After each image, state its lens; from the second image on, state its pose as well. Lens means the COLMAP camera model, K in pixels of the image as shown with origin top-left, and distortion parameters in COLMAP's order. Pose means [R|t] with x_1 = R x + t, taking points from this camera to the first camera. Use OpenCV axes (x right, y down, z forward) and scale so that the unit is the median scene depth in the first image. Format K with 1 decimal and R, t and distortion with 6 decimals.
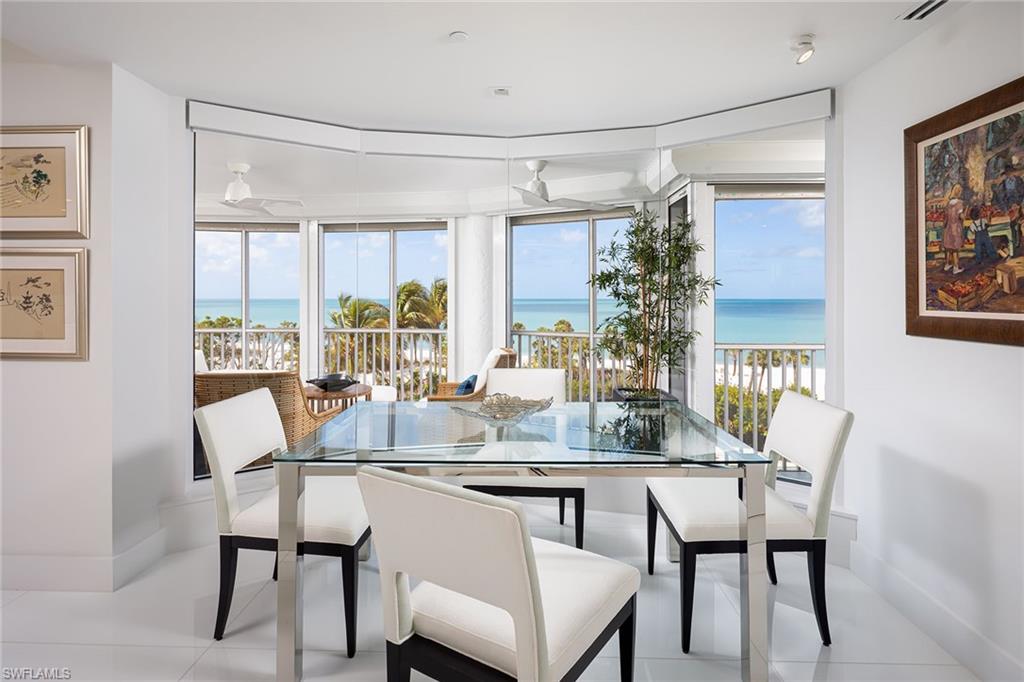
lens RADIAL K [[509.5, 0, 499.5], [0, 509.5, 292.4], [0, 0, 1]] dist [0.007795, -0.000714]
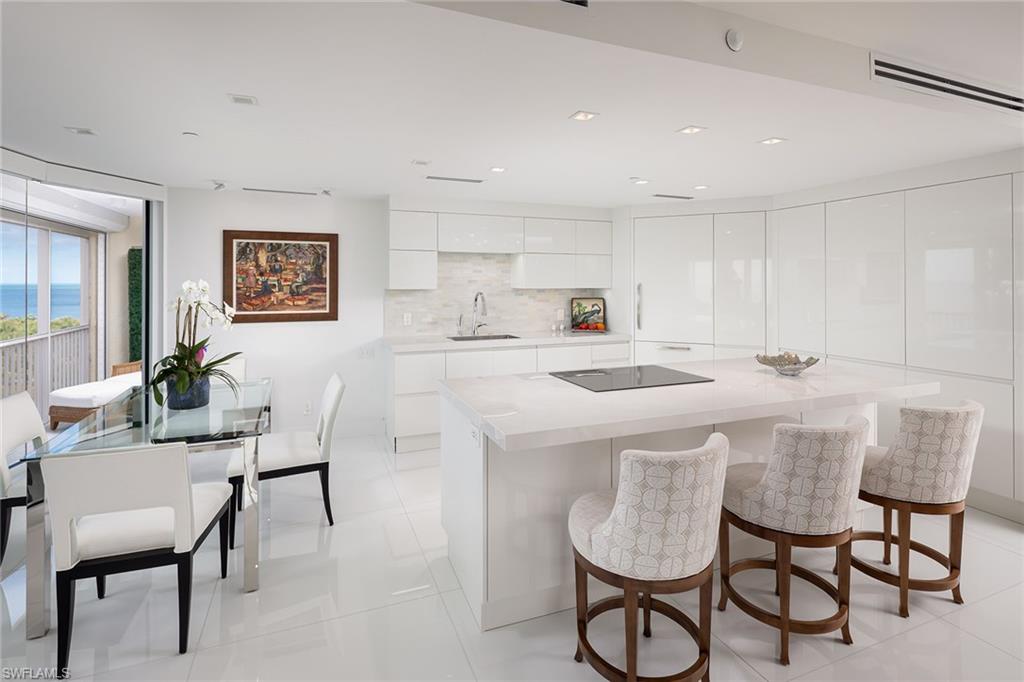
lens RADIAL K [[509.5, 0, 508.8], [0, 509.5, 281.7], [0, 0, 1]] dist [0.007795, -0.000714]
pose [[-0.426166, 0.001548, 0.904644, -1.888382], [-0.009919, 0.999930, -0.006384, -0.104101], [-0.904591, -0.011694, -0.426121, 0.910376]]
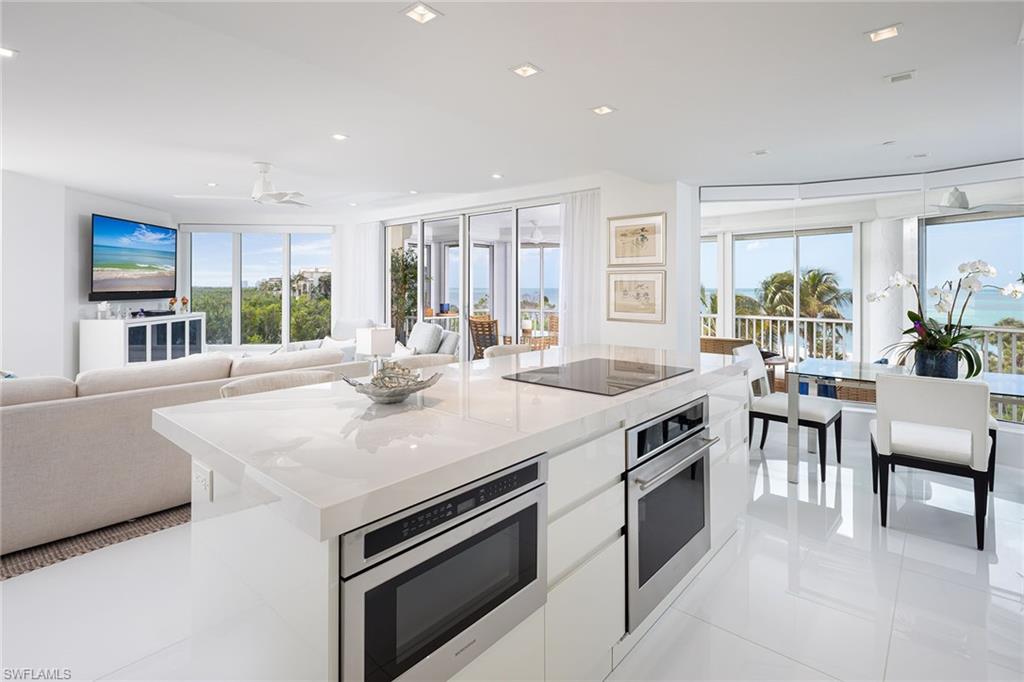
lens RADIAL K [[509.5, 0, 510.7], [0, 509.5, 297.2], [0, 0, 1]] dist [0.007795, -0.000714]
pose [[0.794587, 0.007789, -0.607100, -0.043647], [0.007664, 0.999709, 0.022856, -0.034694], [0.607102, -0.022814, 0.794297, -1.236404]]
